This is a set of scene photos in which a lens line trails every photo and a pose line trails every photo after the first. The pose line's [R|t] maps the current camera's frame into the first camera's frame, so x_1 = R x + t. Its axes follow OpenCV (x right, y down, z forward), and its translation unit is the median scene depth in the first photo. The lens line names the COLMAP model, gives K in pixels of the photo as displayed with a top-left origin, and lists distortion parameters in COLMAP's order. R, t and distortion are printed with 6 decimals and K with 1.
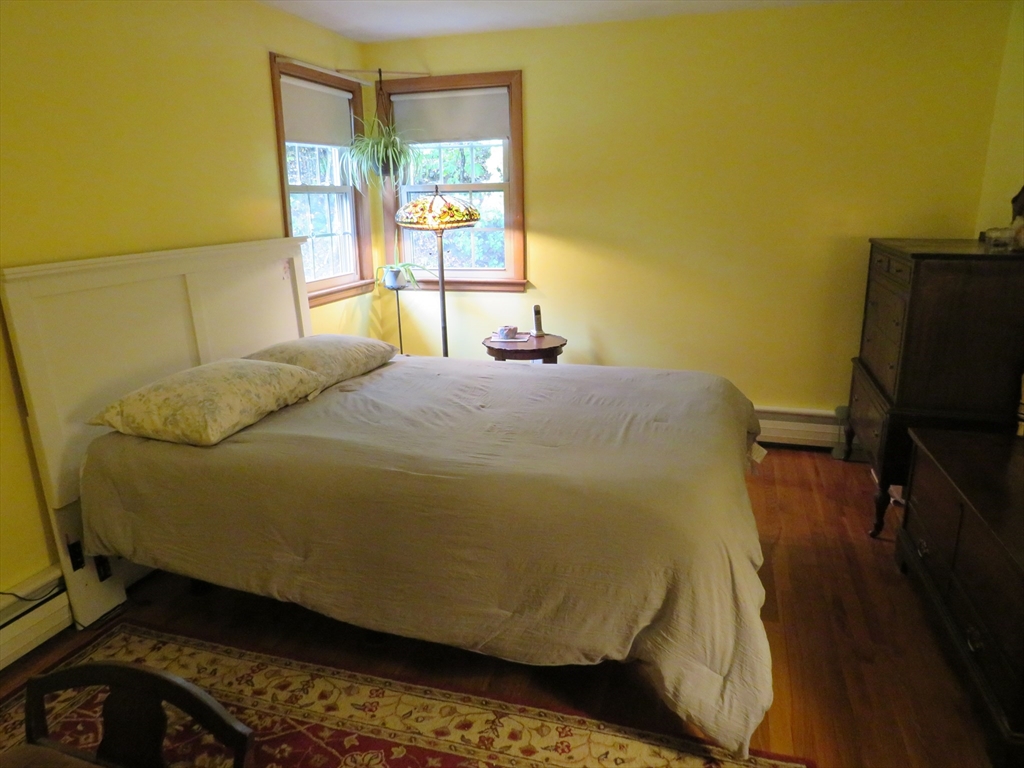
lens RADIAL K [[716.1, 0, 511.0], [0, 716.1, 386.4], [0, 0, 1]] dist [-0.043793, 0.023342]
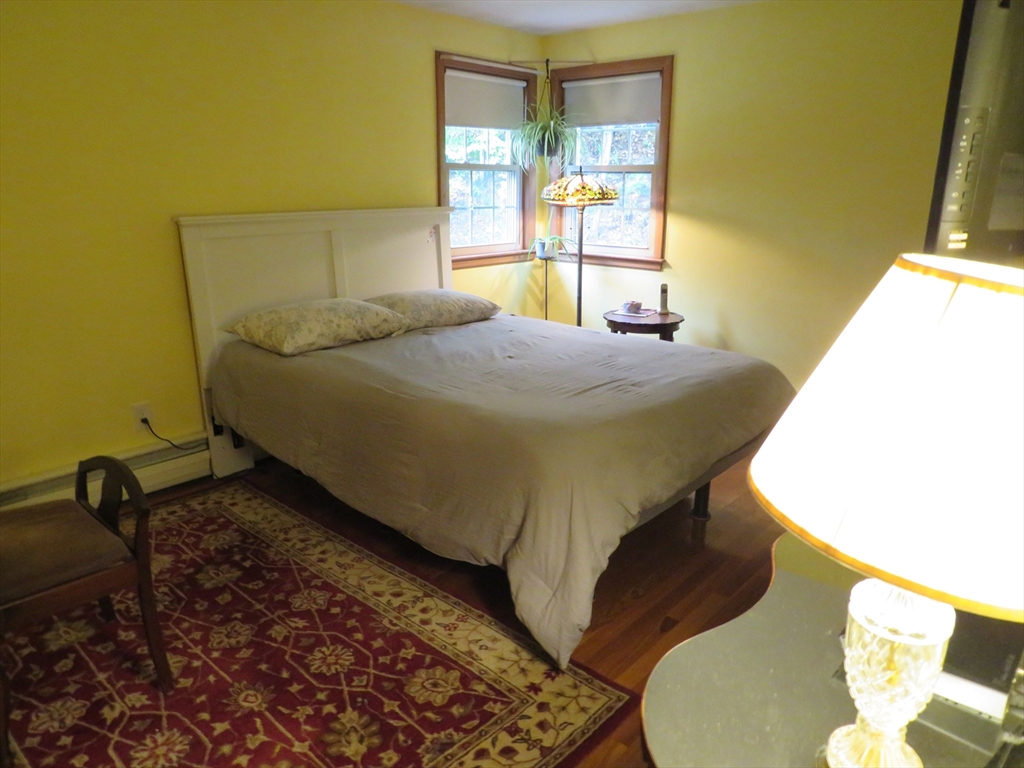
lens RADIAL K [[716.1, 0, 509.0], [0, 716.1, 386.1], [0, 0, 1]] dist [-0.043793, 0.023342]
pose [[0.910441, 0.134860, -0.391037, 0.357655], [-0.125641, 0.990855, 0.049196, 0.015327], [0.394096, 0.004340, 0.919059, -0.055249]]
